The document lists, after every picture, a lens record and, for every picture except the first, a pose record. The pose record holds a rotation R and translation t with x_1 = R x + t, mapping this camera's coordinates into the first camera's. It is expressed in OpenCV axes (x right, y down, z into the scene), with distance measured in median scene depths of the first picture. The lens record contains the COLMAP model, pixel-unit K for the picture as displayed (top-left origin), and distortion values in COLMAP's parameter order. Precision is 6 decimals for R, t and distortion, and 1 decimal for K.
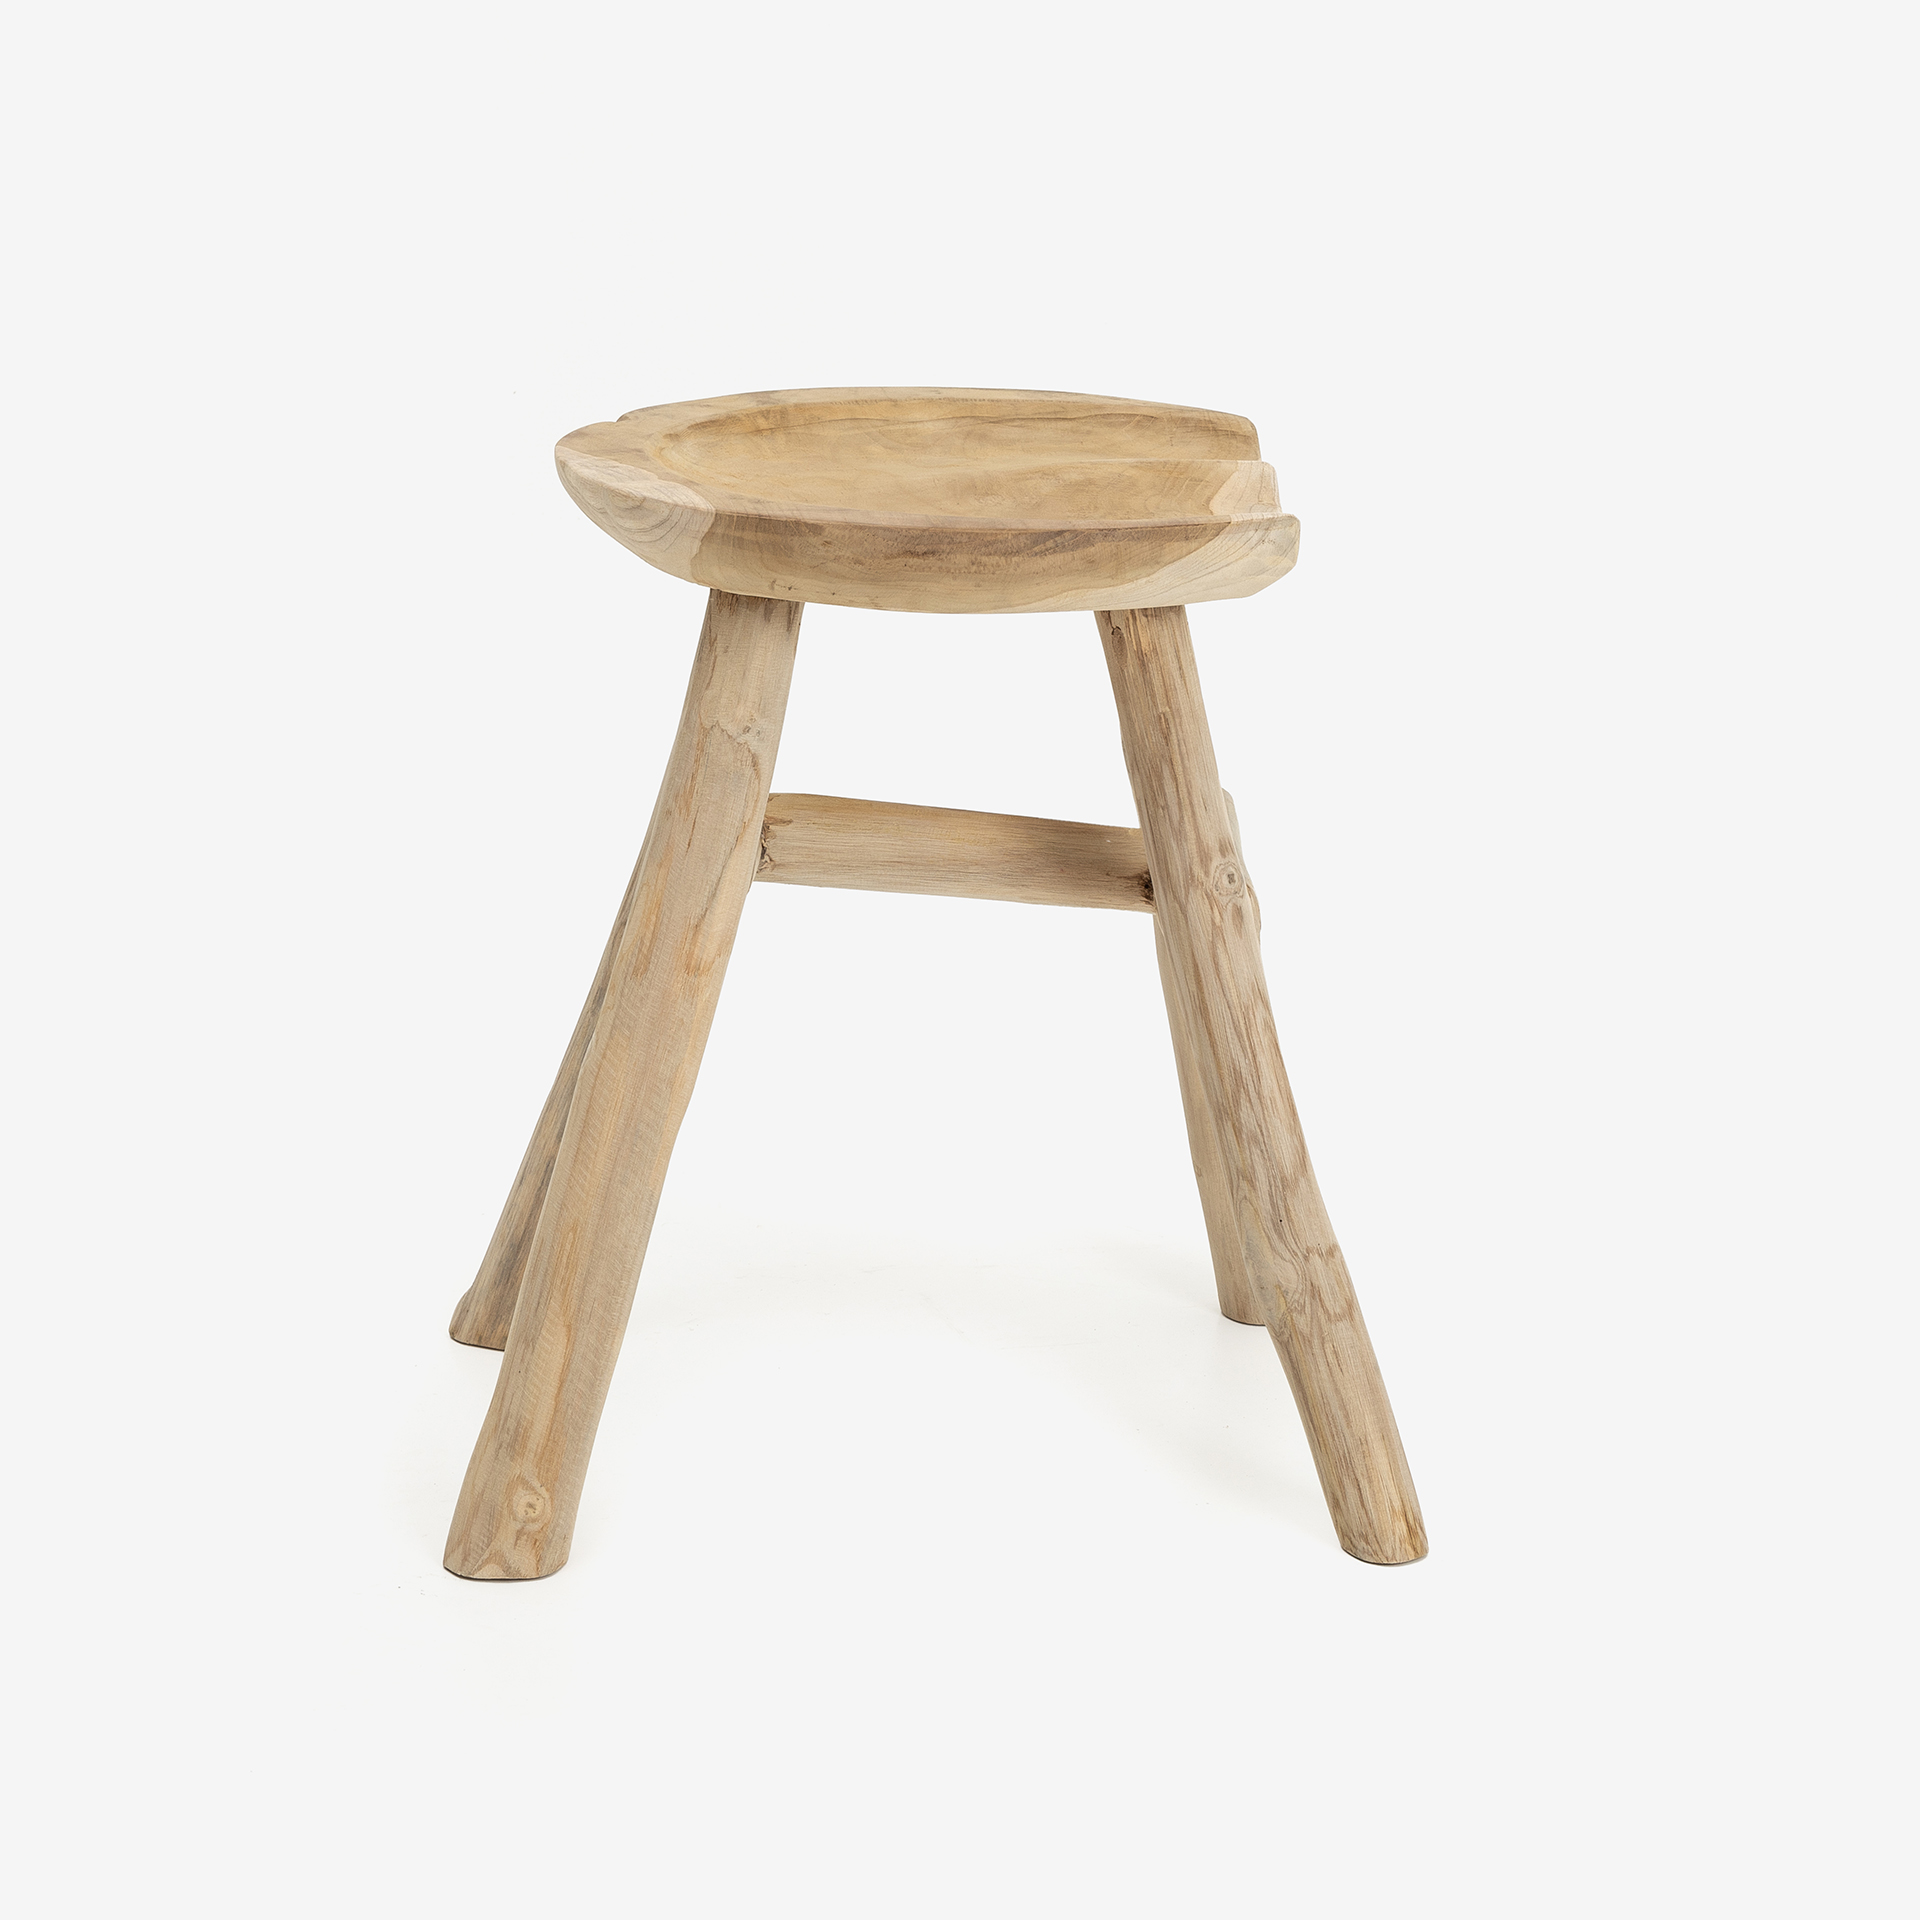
lens RADIAL K [[4971.0, 0, 960.0], [0, 4971.0, 960.0], [0, 0, 1]] dist [-0.030405, -0.125194]
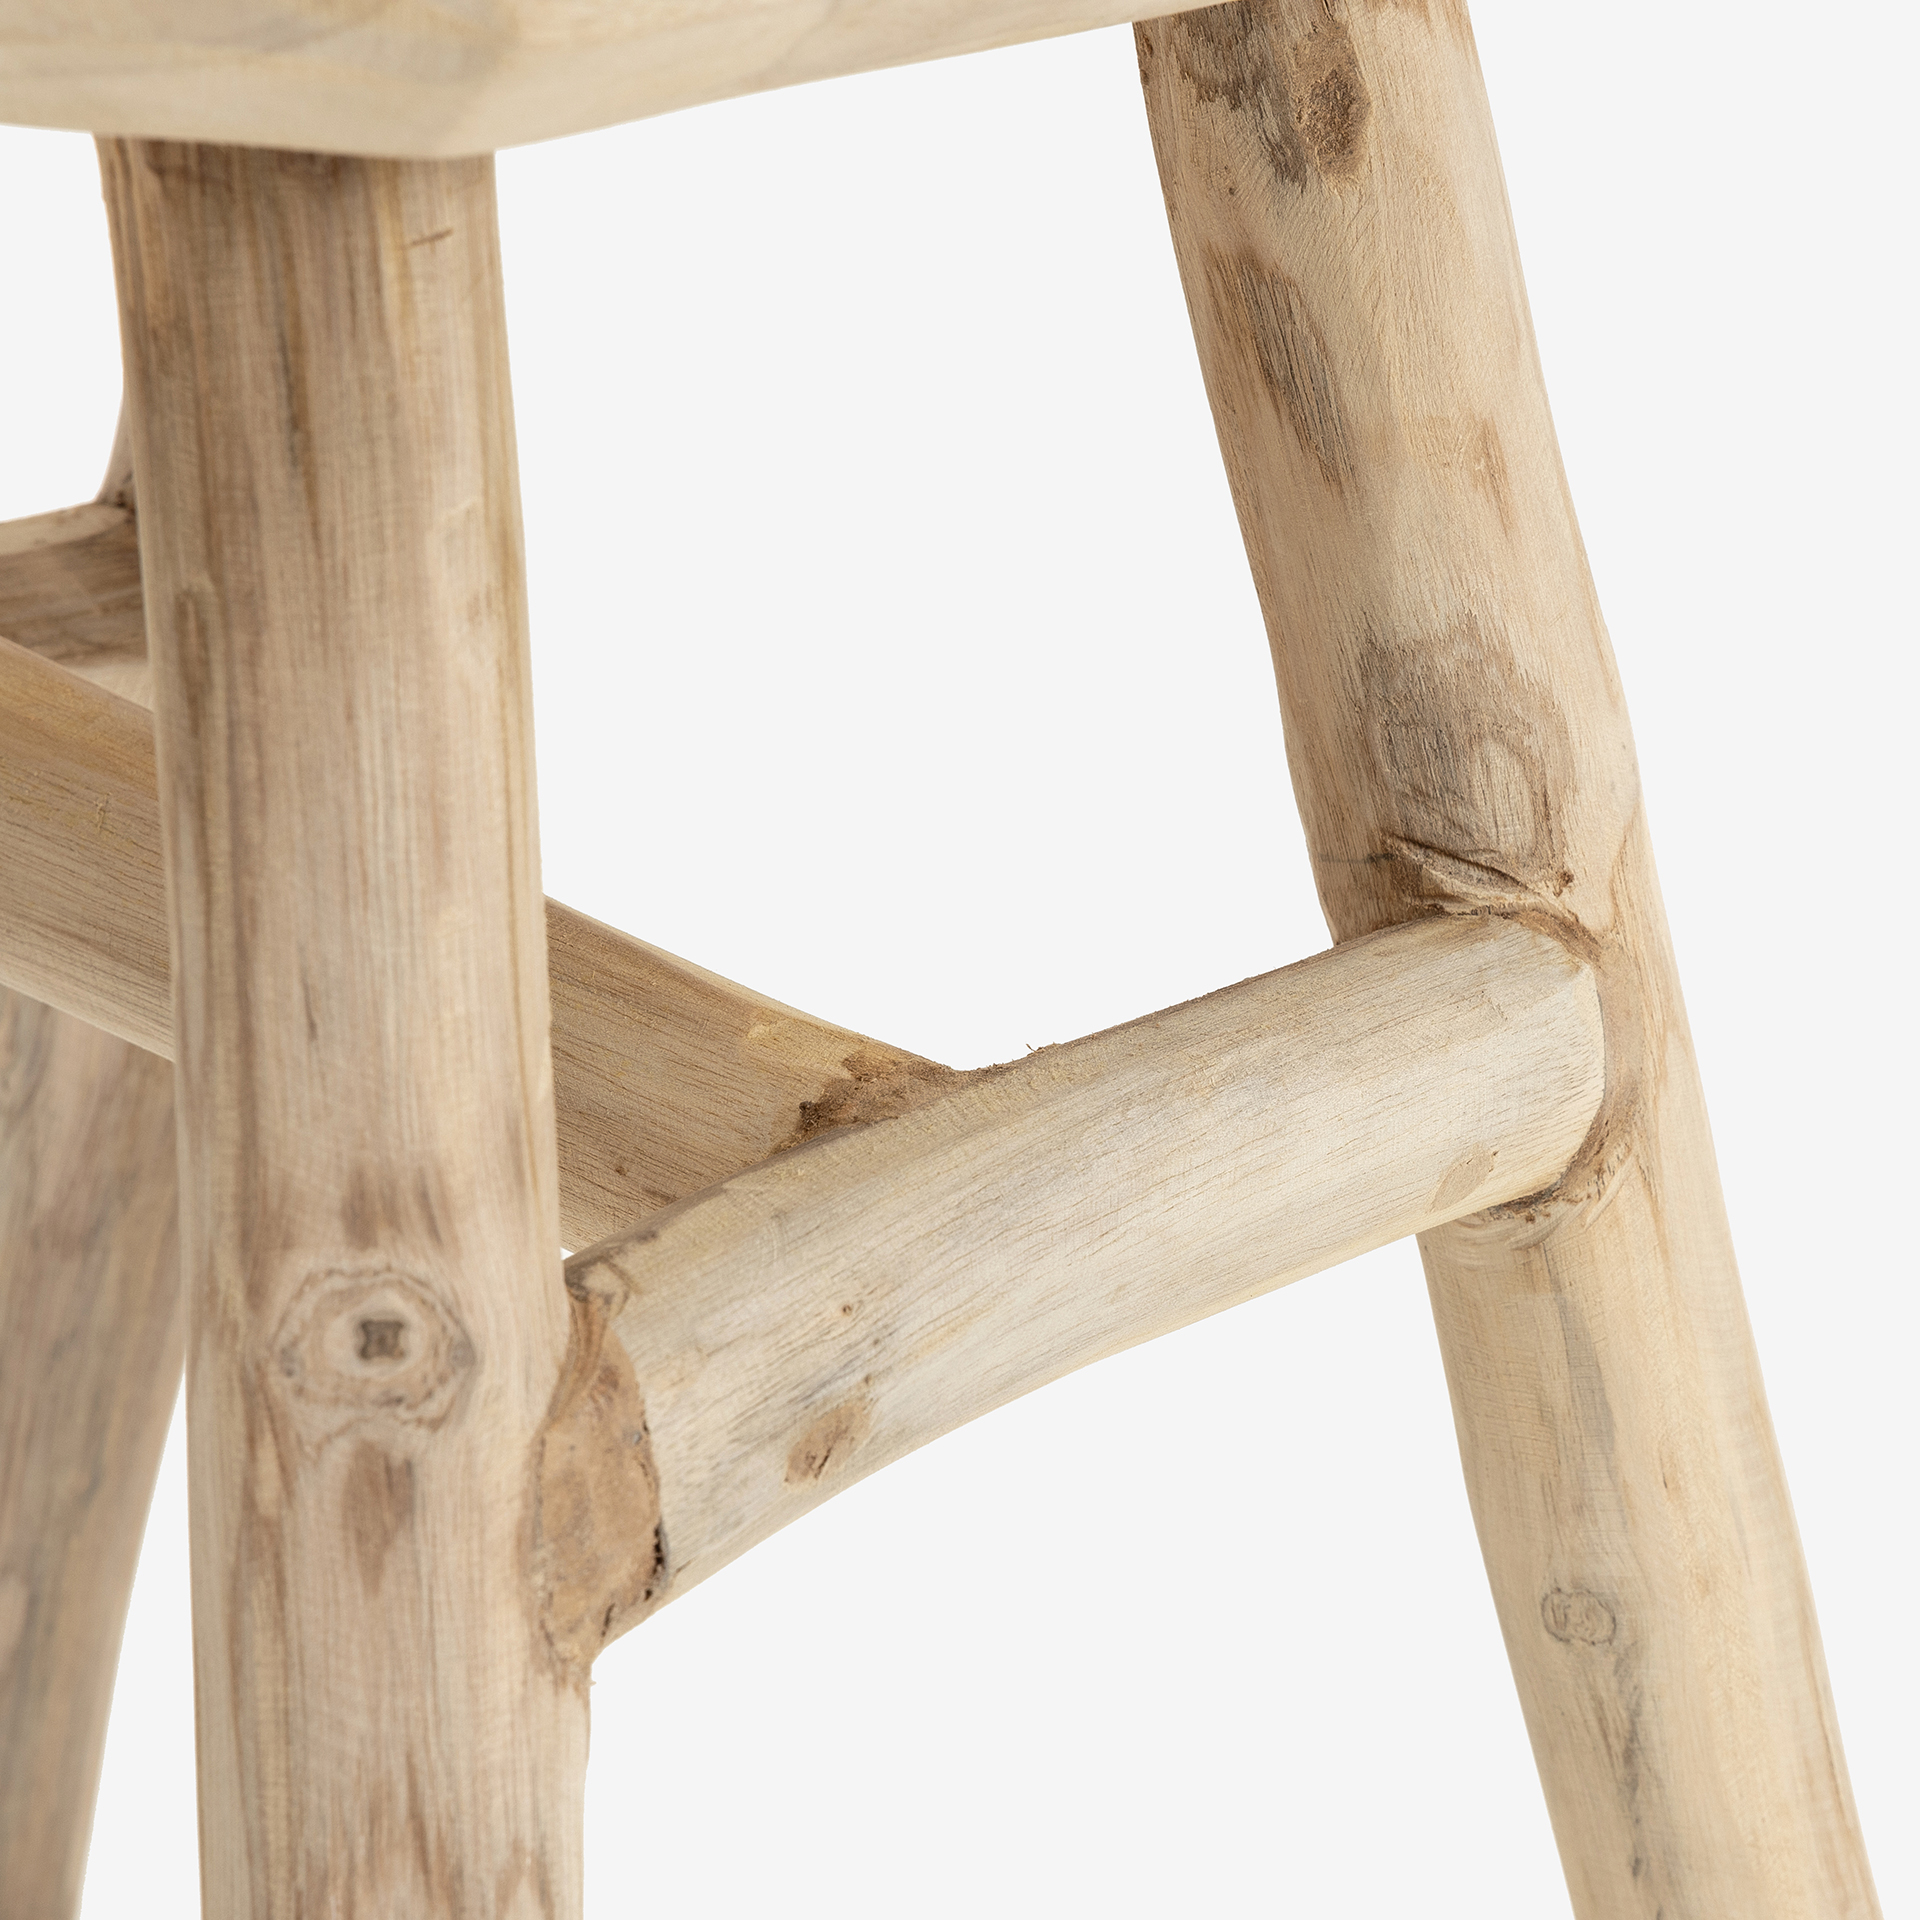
lens RADIAL K [[6323.8, 0, 1287.0], [0, 6323.8, 1131.5], [0, 0, 1]] dist [0.183637, 0.382106]
pose [[0.787010, 0.250247, -0.563908, 0.258046], [-0.197142, 0.968126, 0.154489, -0.081705], [0.584594, -0.010415, 0.811259, 0.781182]]
